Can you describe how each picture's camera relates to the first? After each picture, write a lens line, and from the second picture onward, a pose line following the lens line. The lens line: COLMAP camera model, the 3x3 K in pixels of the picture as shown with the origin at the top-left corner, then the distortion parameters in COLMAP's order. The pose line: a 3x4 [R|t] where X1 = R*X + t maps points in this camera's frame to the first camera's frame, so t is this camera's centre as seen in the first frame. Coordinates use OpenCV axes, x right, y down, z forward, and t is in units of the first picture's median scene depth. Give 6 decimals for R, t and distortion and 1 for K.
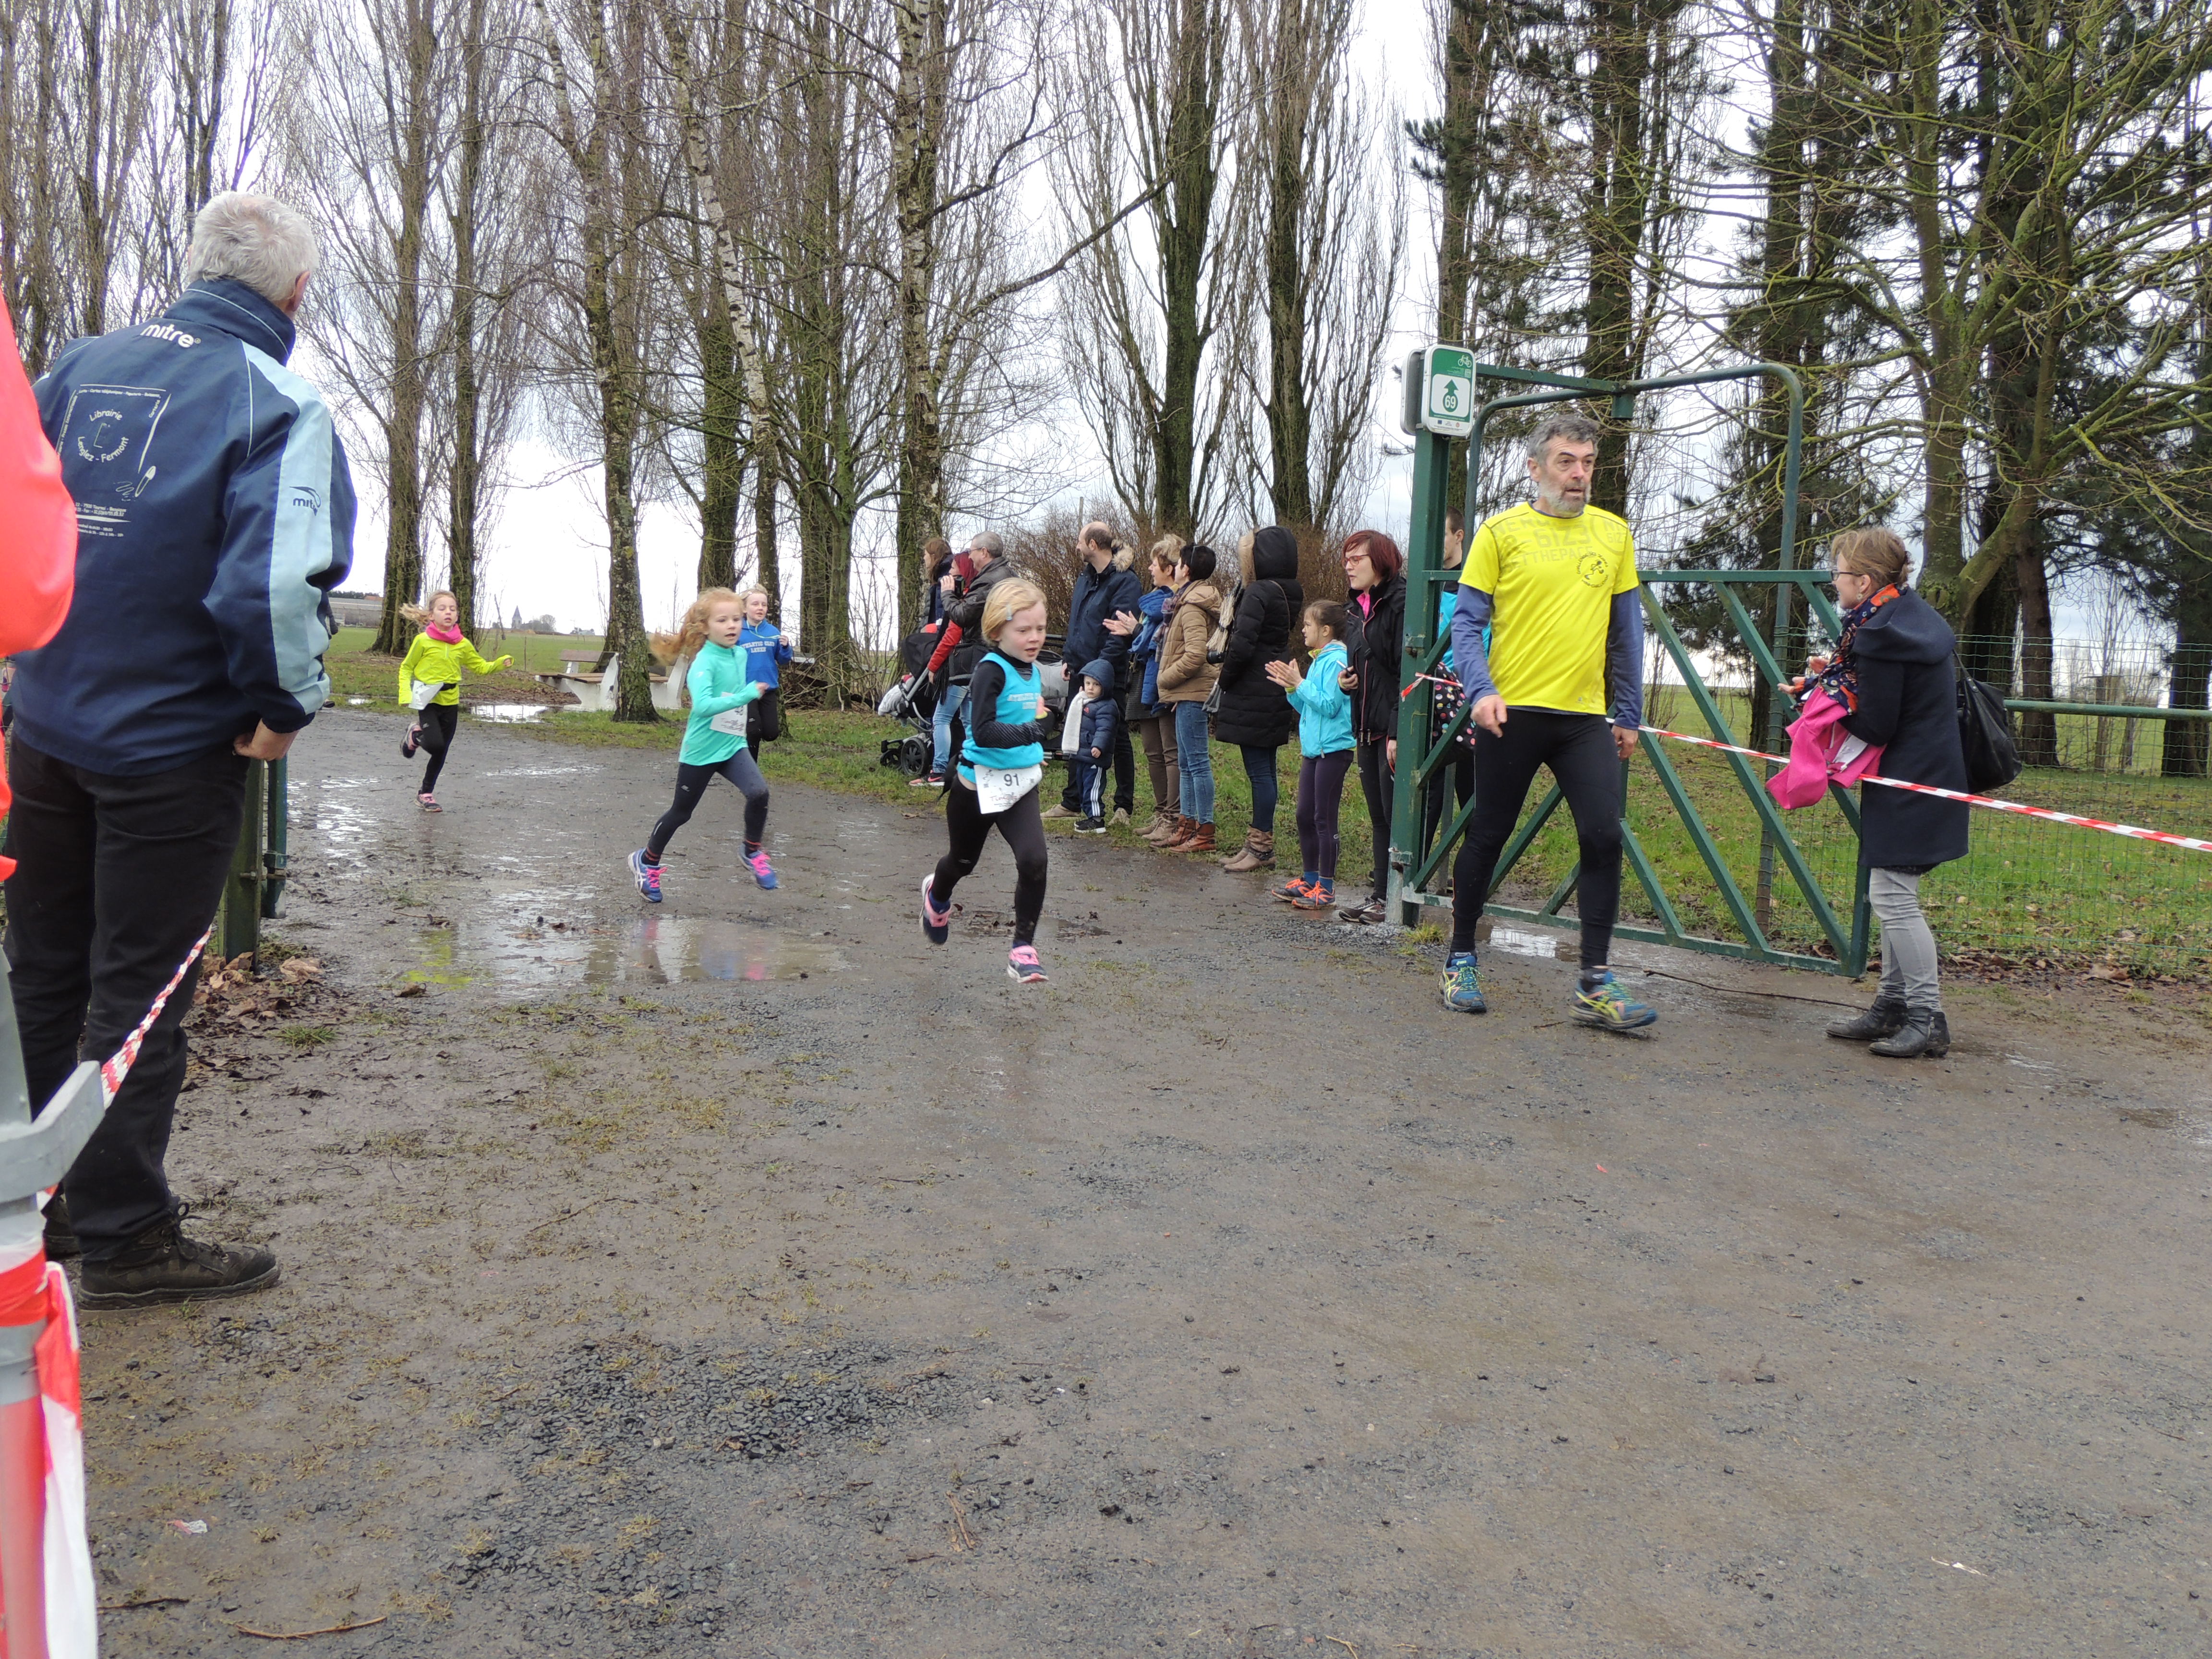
lens RADIAL K [[2174.8, 0, 1114.8], [0, 2174.8, 831.9], [0, 0, 1]] dist [-0.029684, 0.000000]
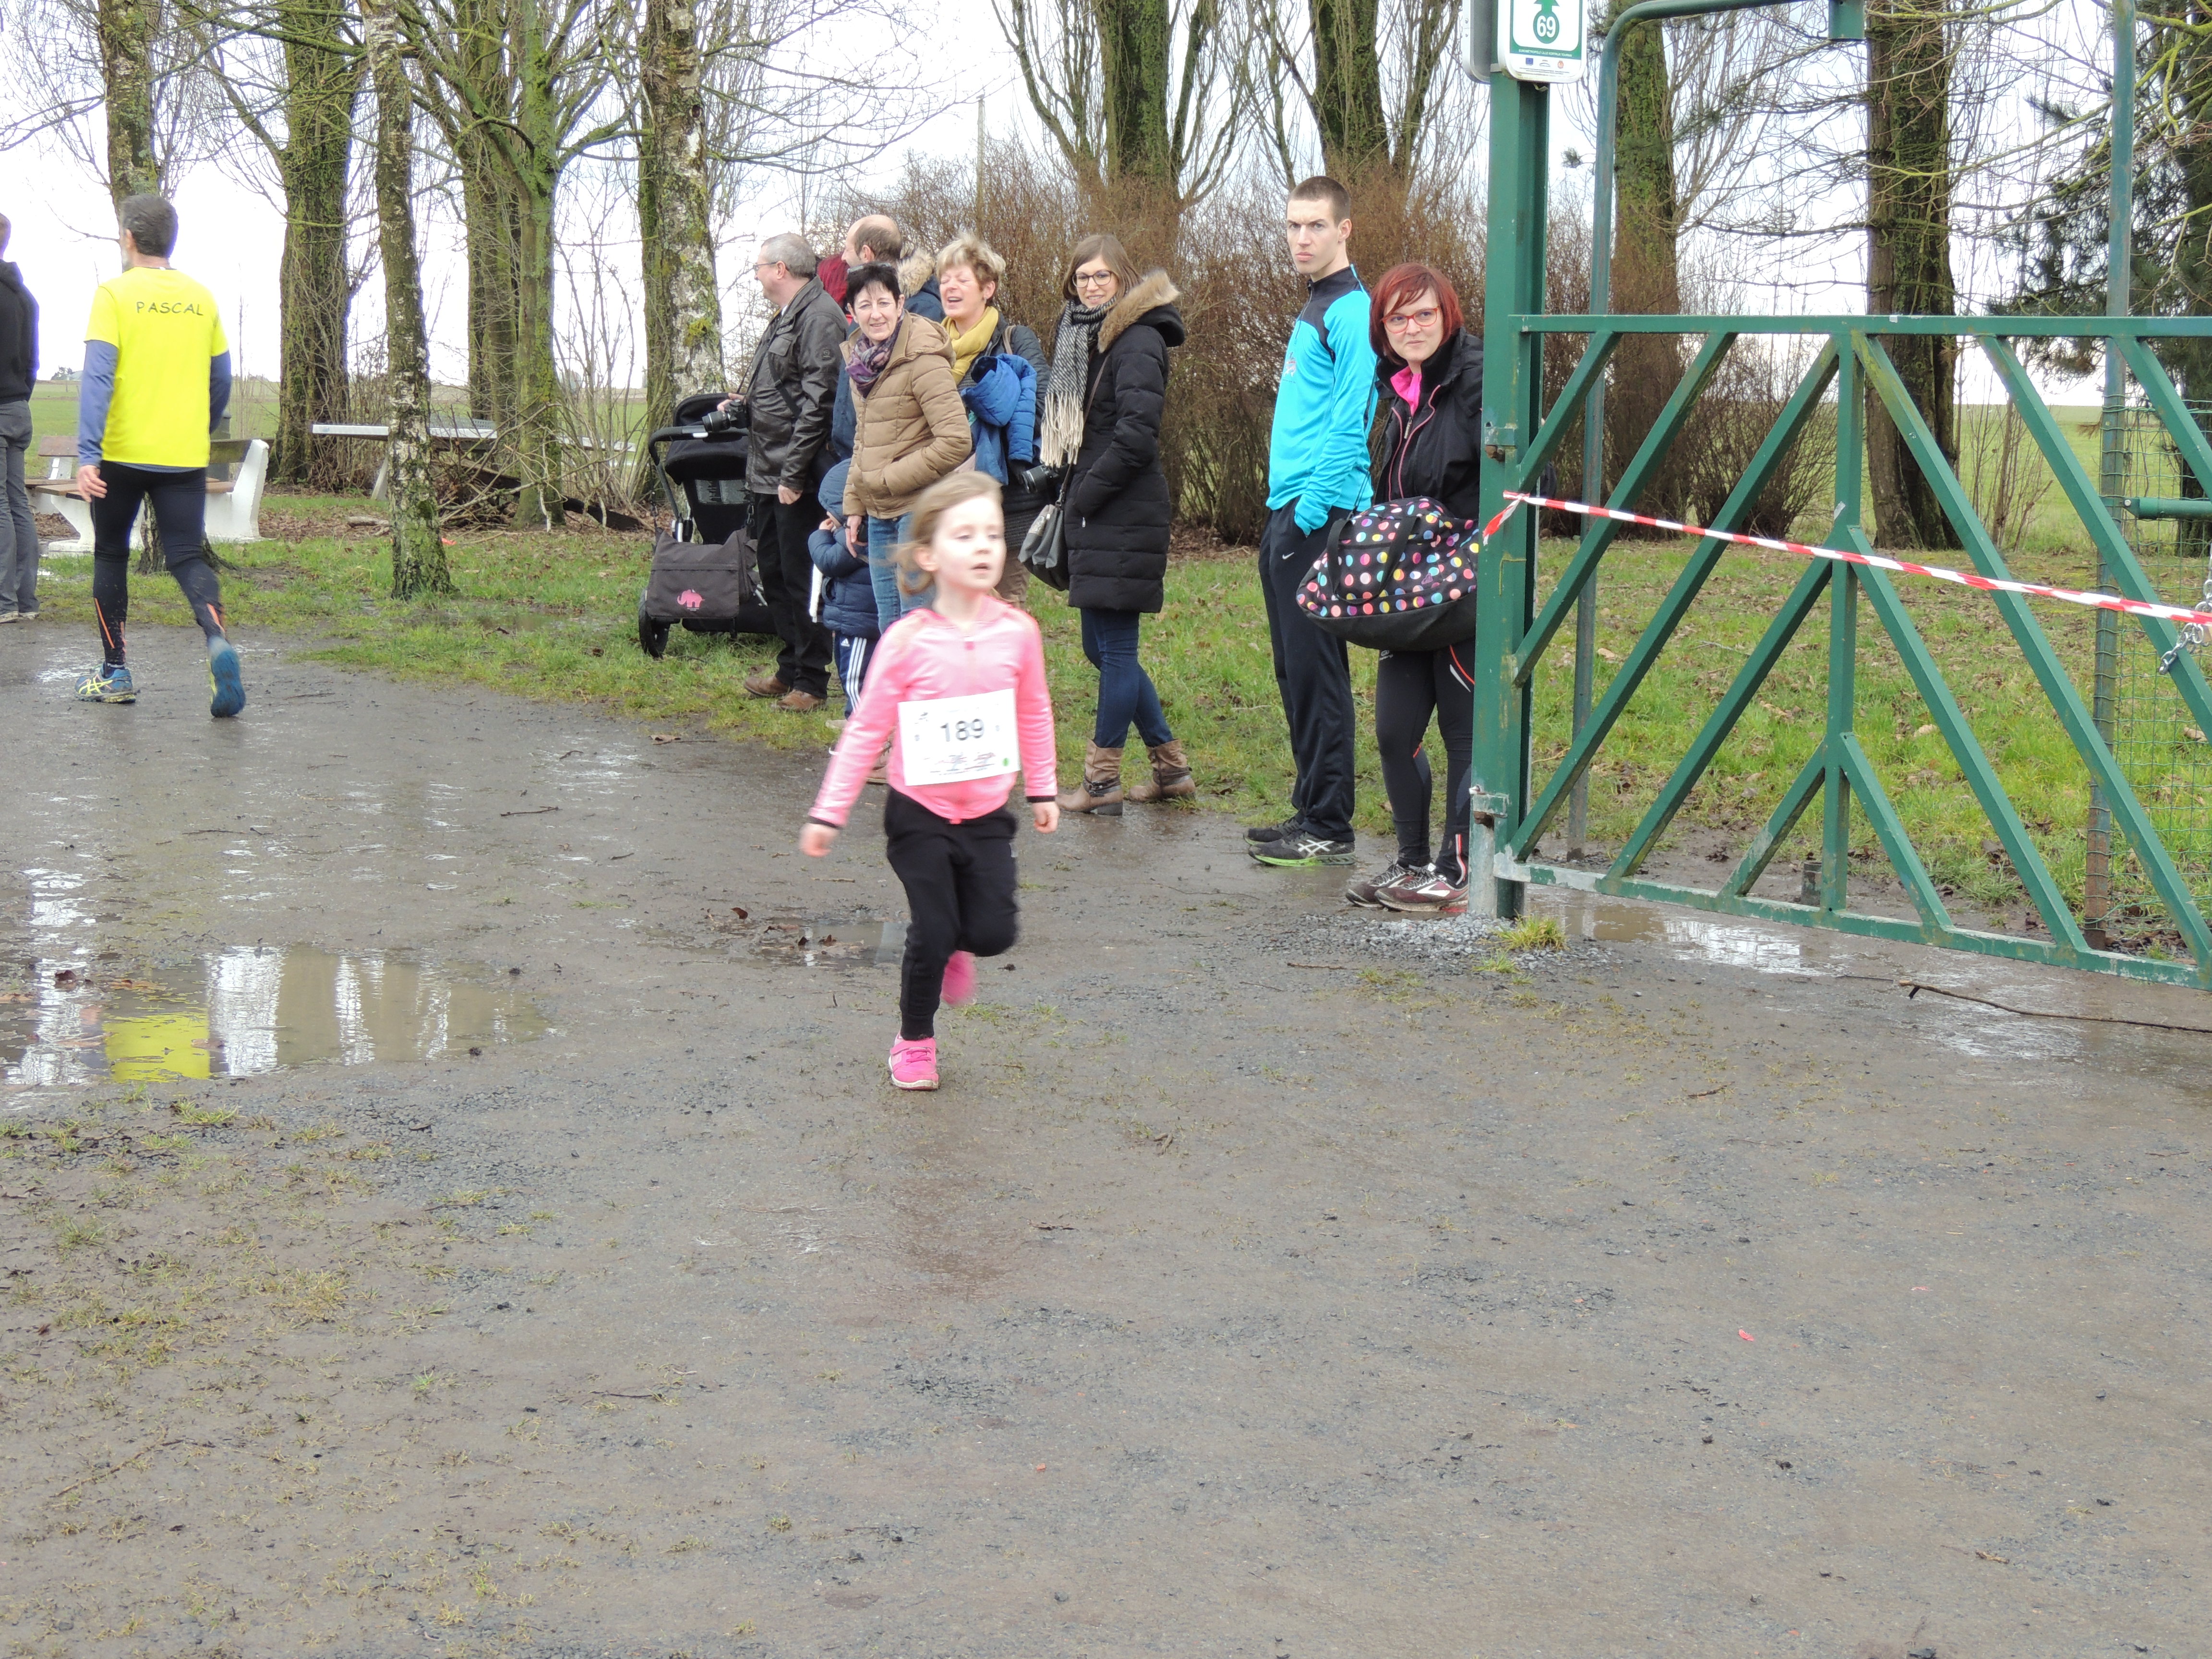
lens RADIAL K [[4116.0, 0, 1151.6], [0, 4116.0, 818.7], [0, 0, 1]] dist [-0.104679, 0.000000]
pose [[0.999298, -0.034982, 0.013381, 0.027282], [0.034533, 0.998878, 0.032420, -0.025329], [-0.014501, -0.031935, 0.999385, -0.117486]]
